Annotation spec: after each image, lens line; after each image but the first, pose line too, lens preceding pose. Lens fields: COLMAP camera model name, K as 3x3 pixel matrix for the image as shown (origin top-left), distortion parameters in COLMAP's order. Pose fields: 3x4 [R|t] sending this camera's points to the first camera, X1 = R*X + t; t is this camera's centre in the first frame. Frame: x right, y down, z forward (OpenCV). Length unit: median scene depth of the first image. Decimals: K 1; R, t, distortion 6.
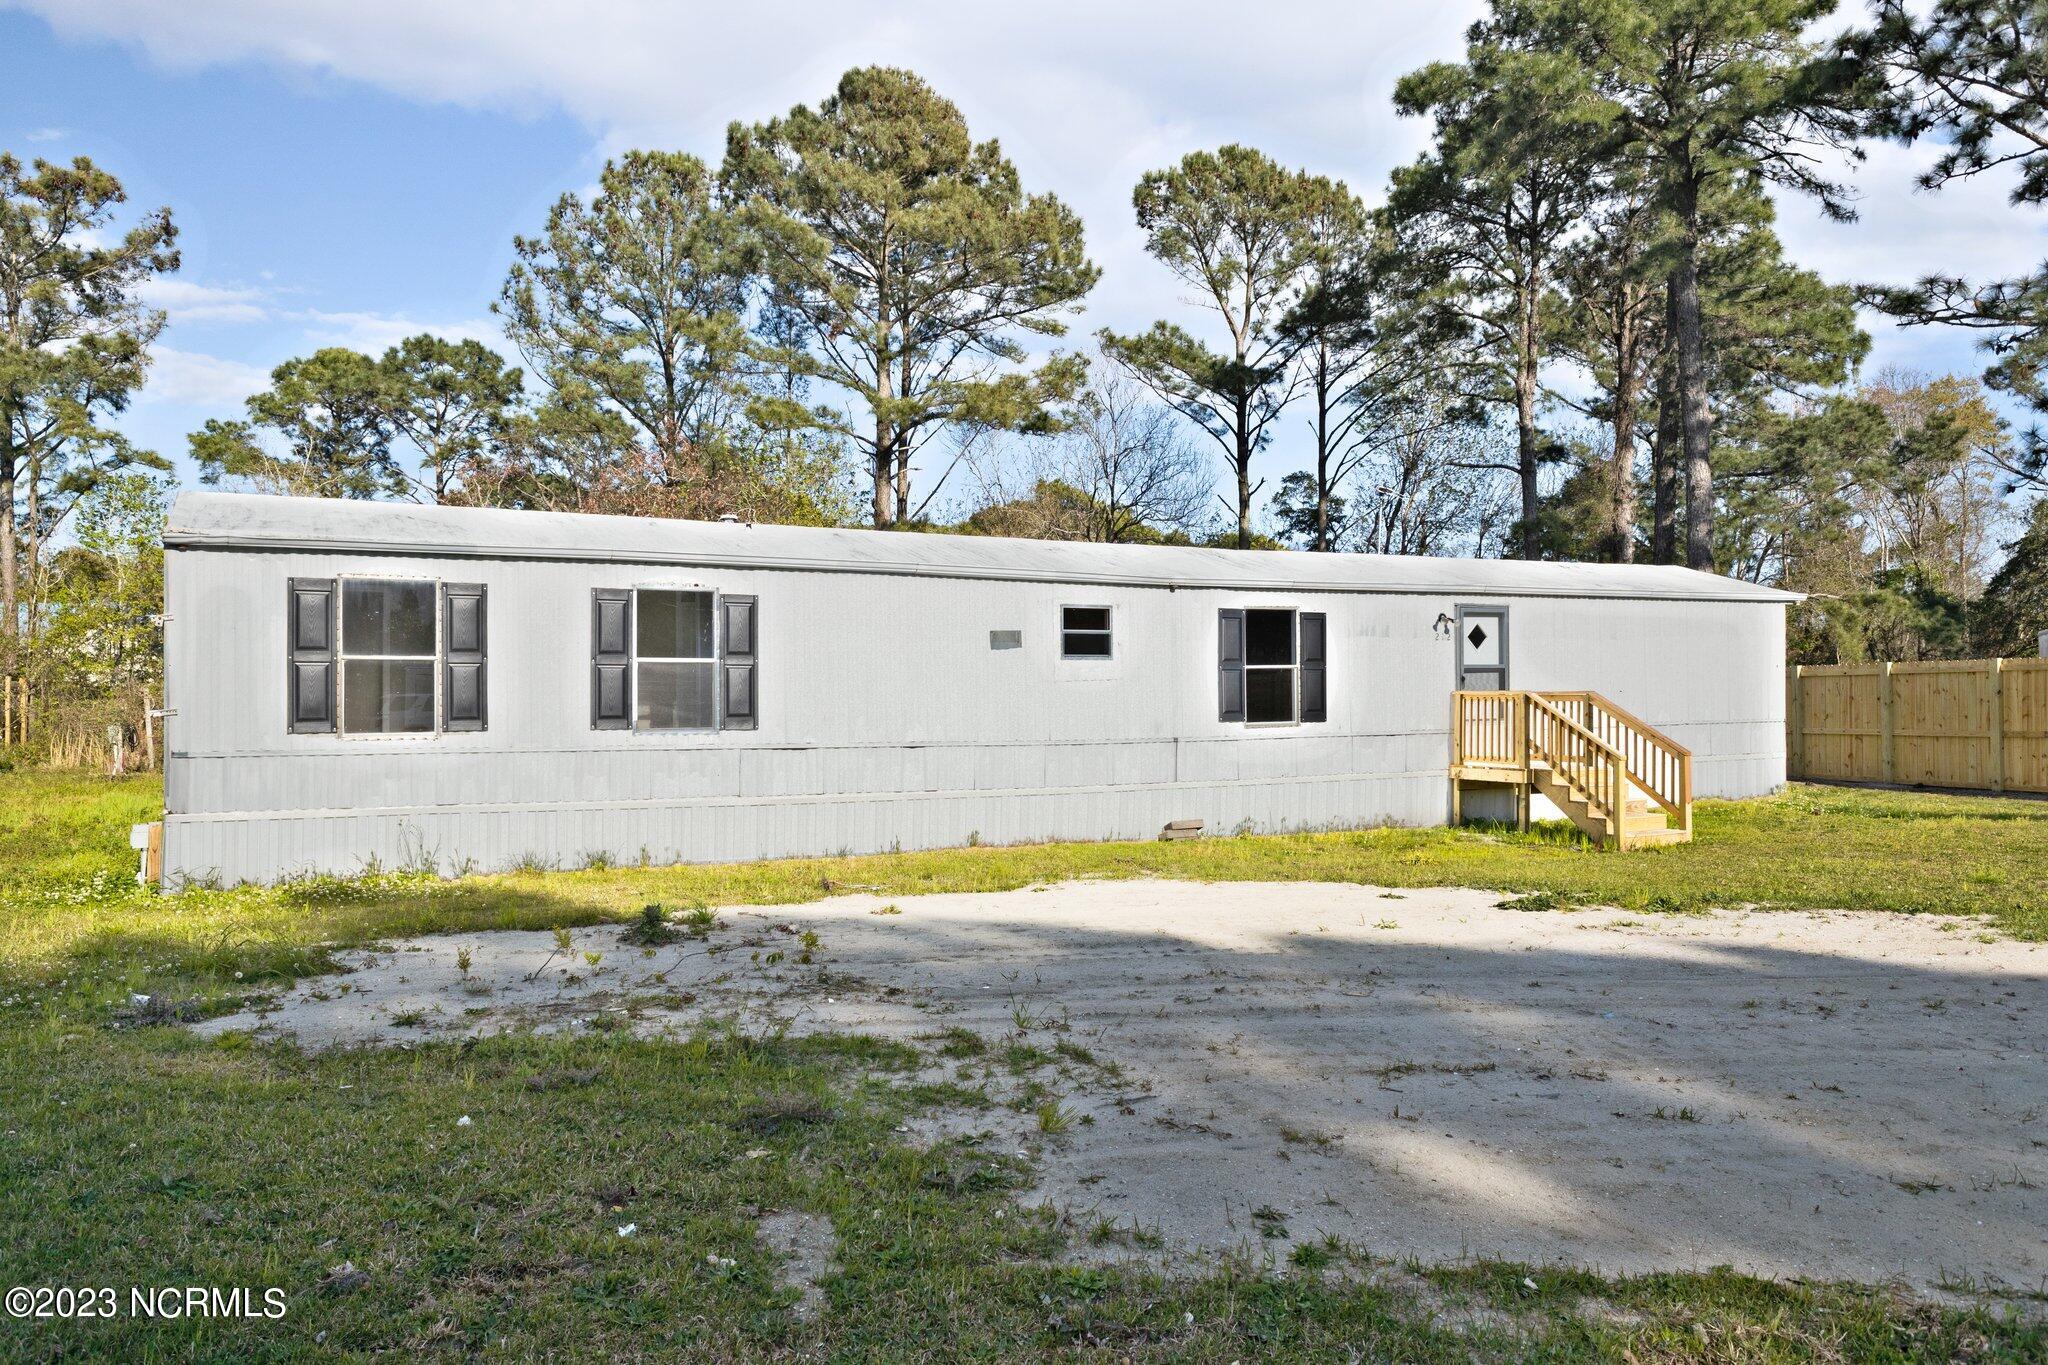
lens RADIAL K [[1483.5, 0, 1024.0], [0, 1483.5, 682.5], [0, 0, 1]] dist [0.045143, -0.002652]
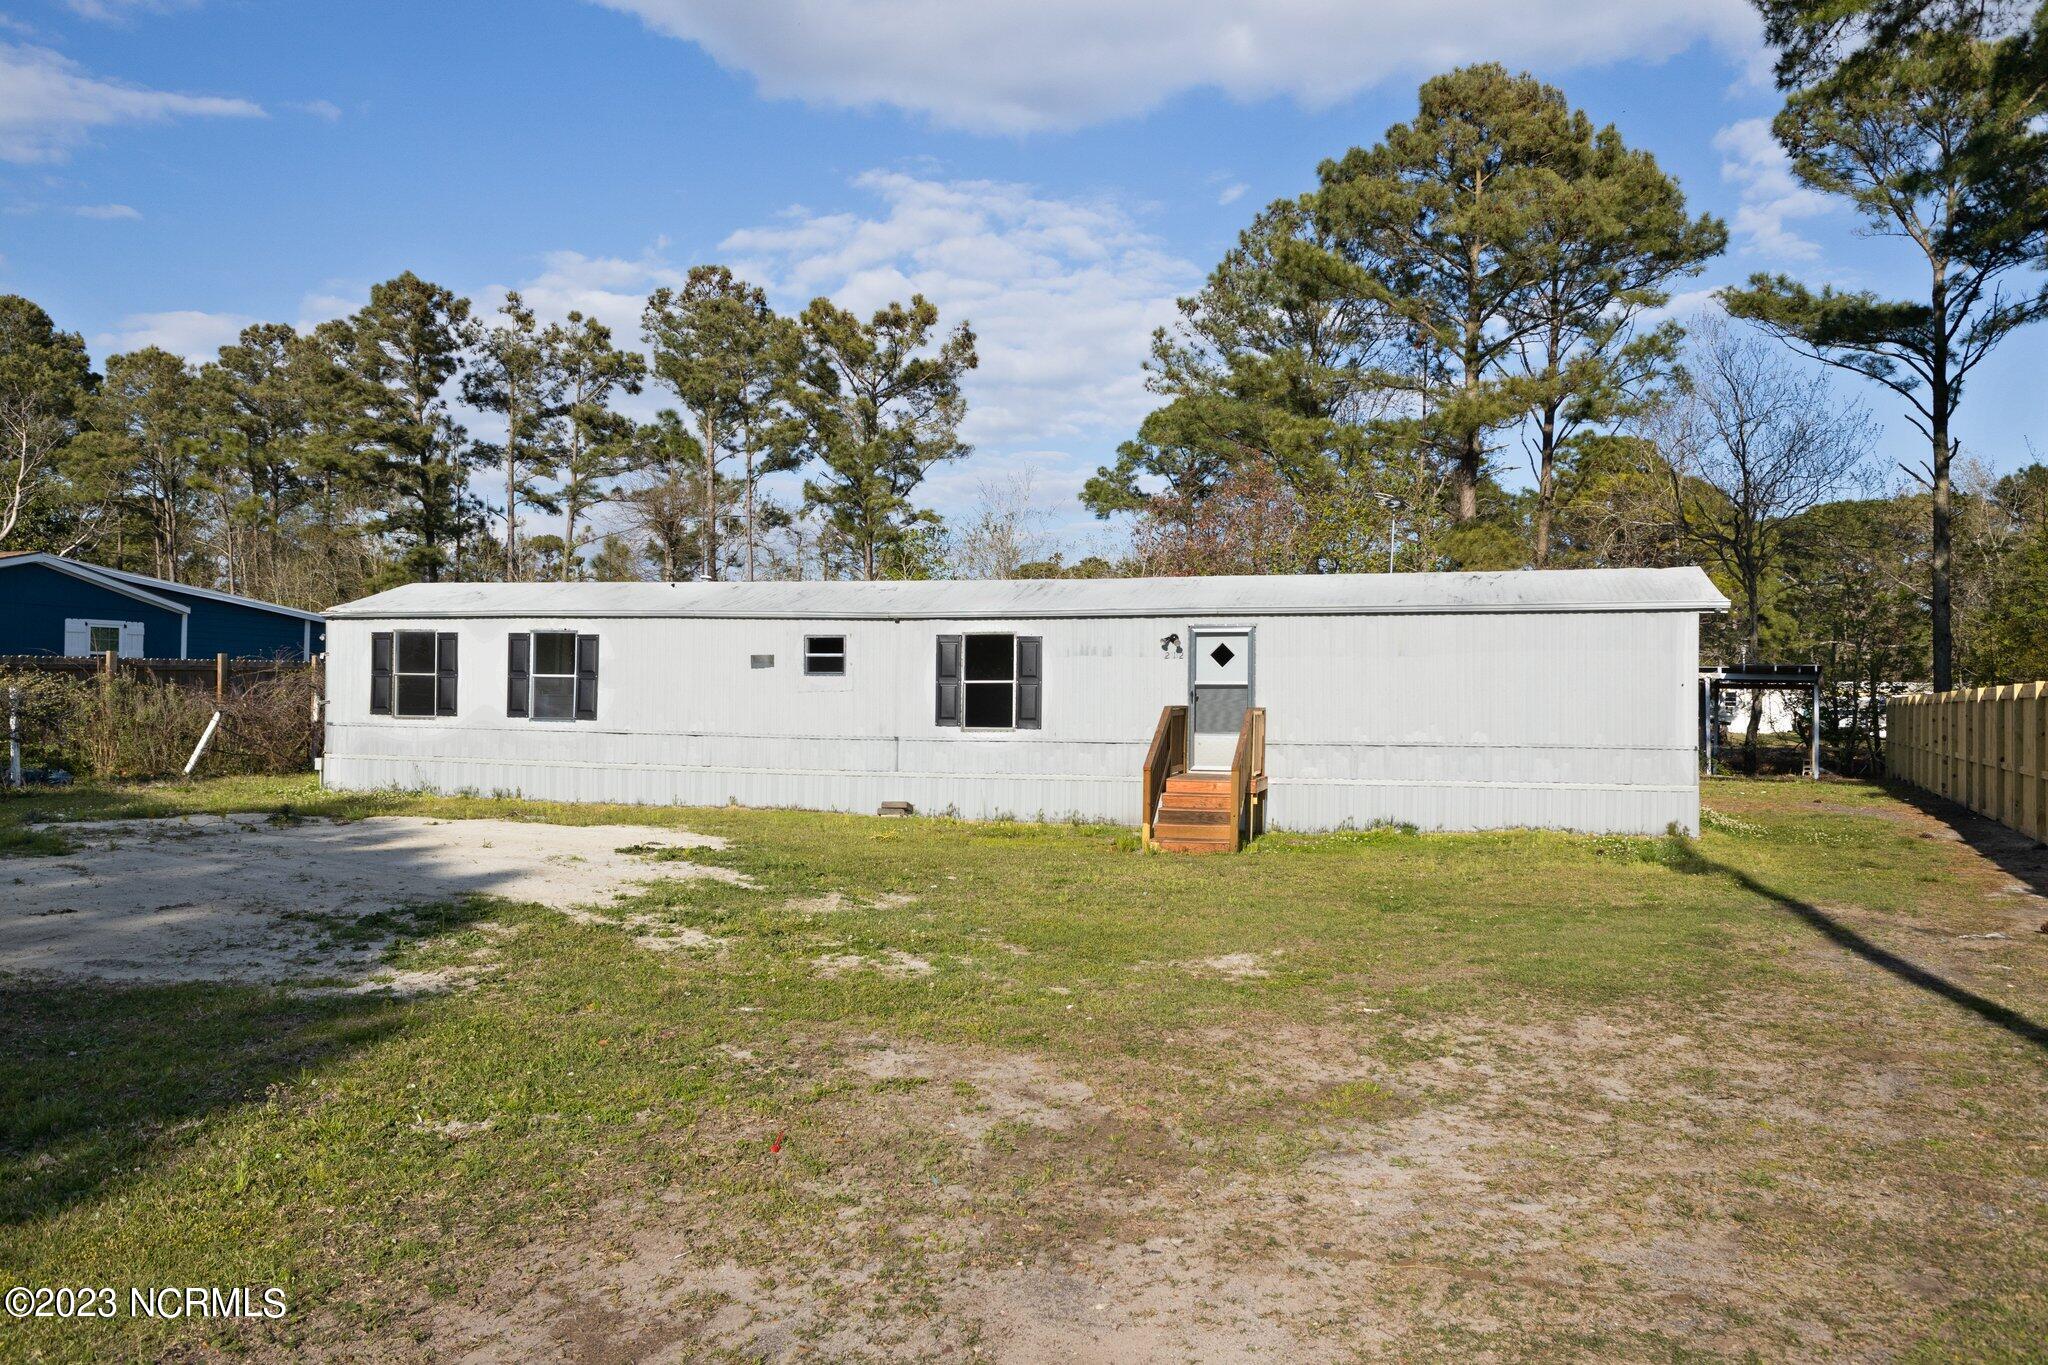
lens RADIAL K [[1573.2, 0, 1033.1], [0, 1573.2, 682.1], [0, 0, 1]] dist [0.087521, -0.001211]
pose [[0.733638, 0.009296, -0.679476, 1.078685], [-0.008968, 0.999952, 0.003997, -0.016140], [0.679481, 0.003162, 0.733686, 0.079282]]
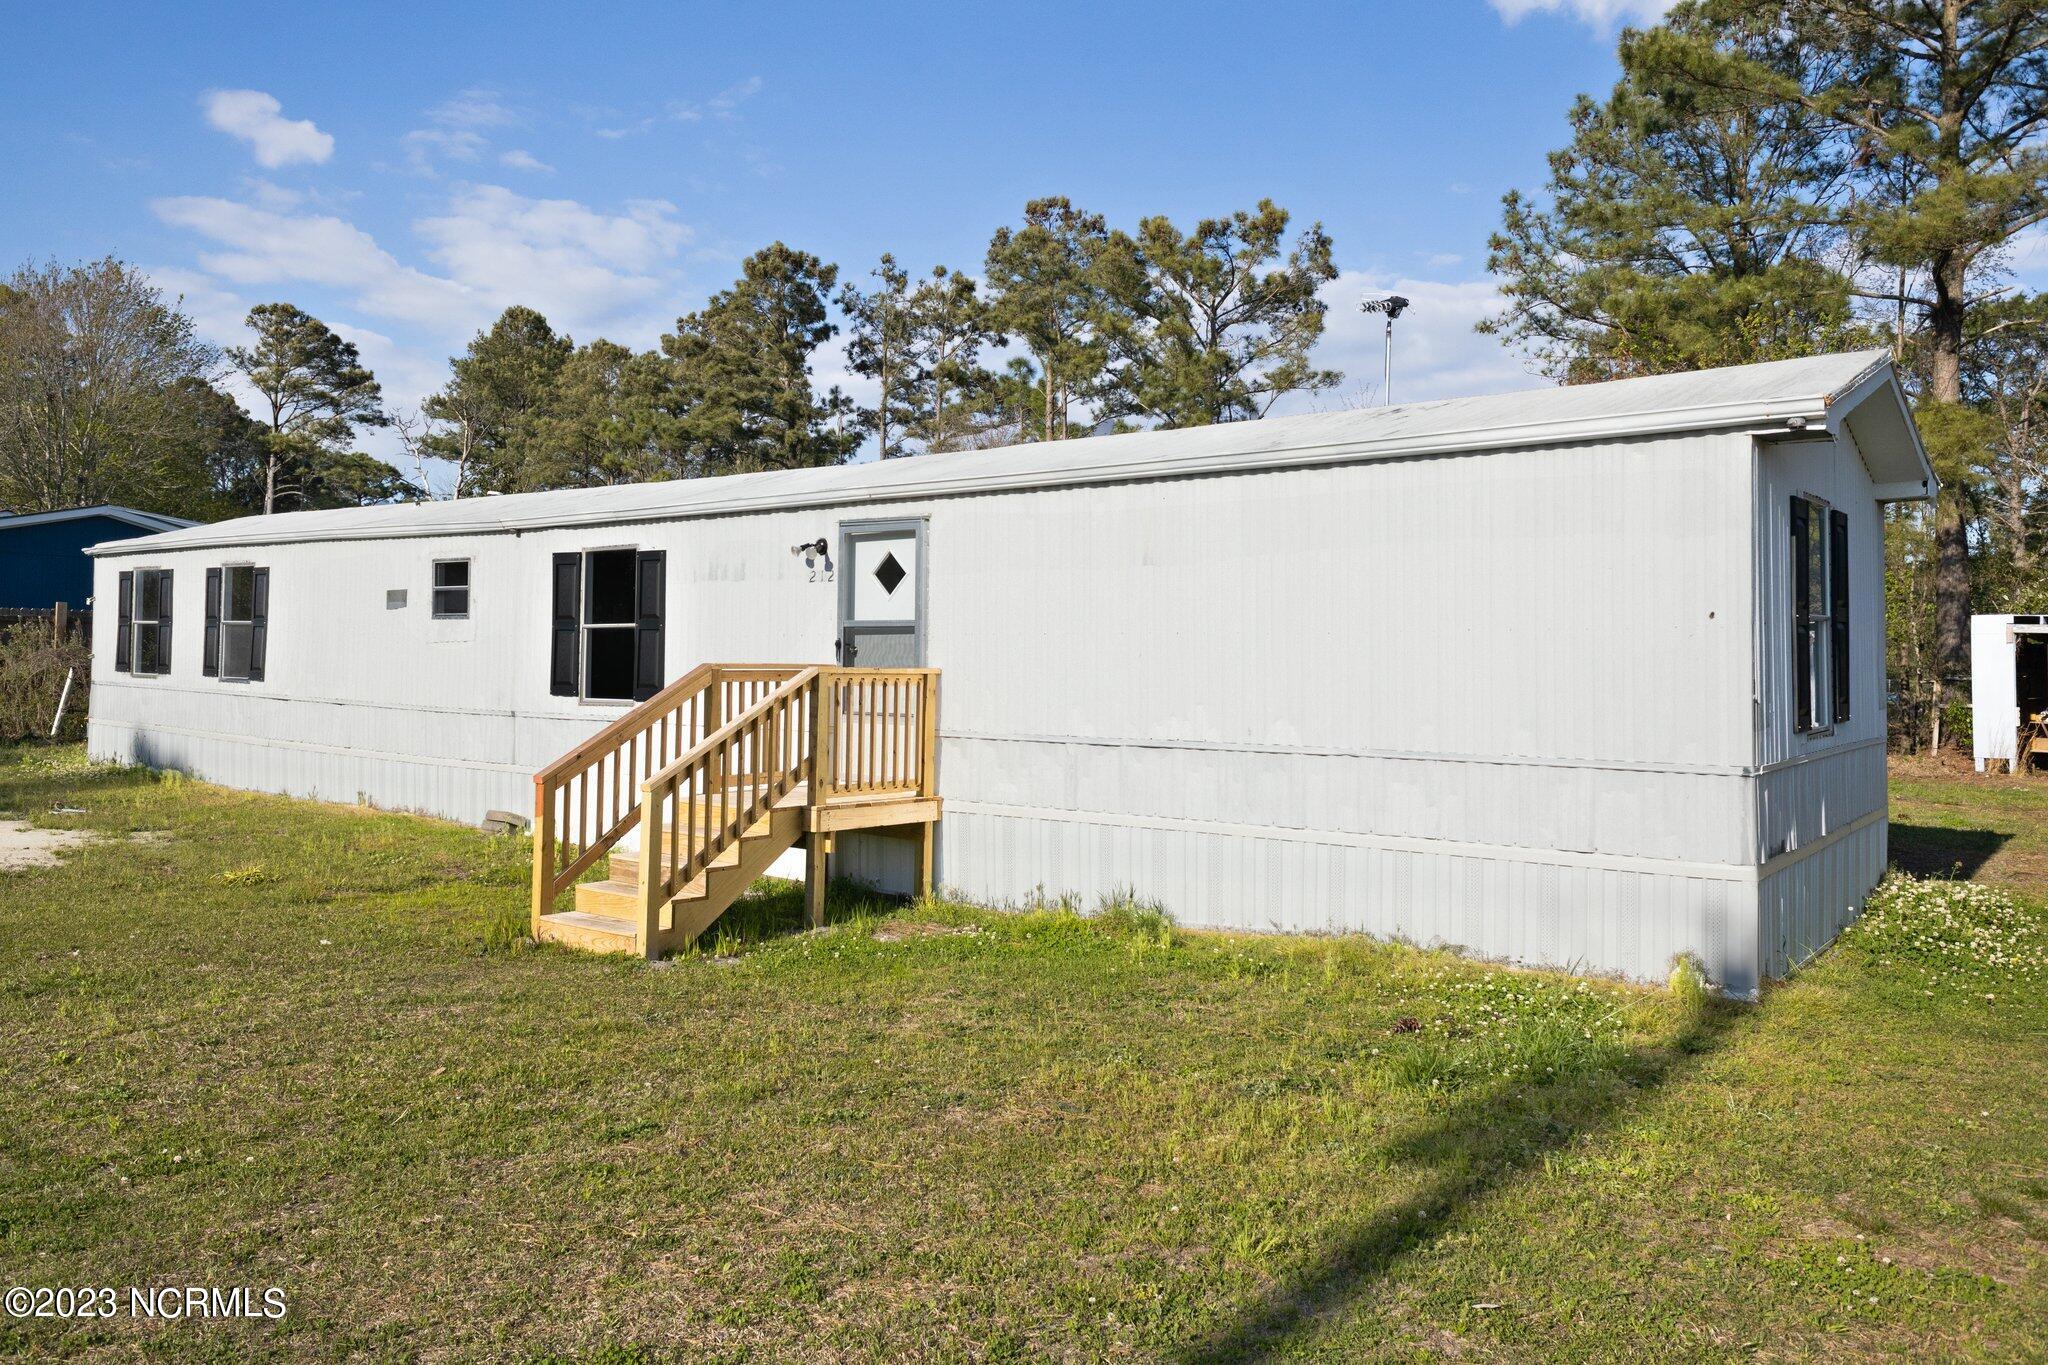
lens RADIAL K [[1483.5, 0, 1024.0], [0, 1483.5, 682.5], [0, 0, 1]] dist [0.045143, -0.002652]
pose [[0.410416, 0.028940, -0.911439, 0.955216], [-0.008384, 0.999574, 0.027963, -0.004784], [0.911860, -0.003835, 0.410484, 0.889171]]
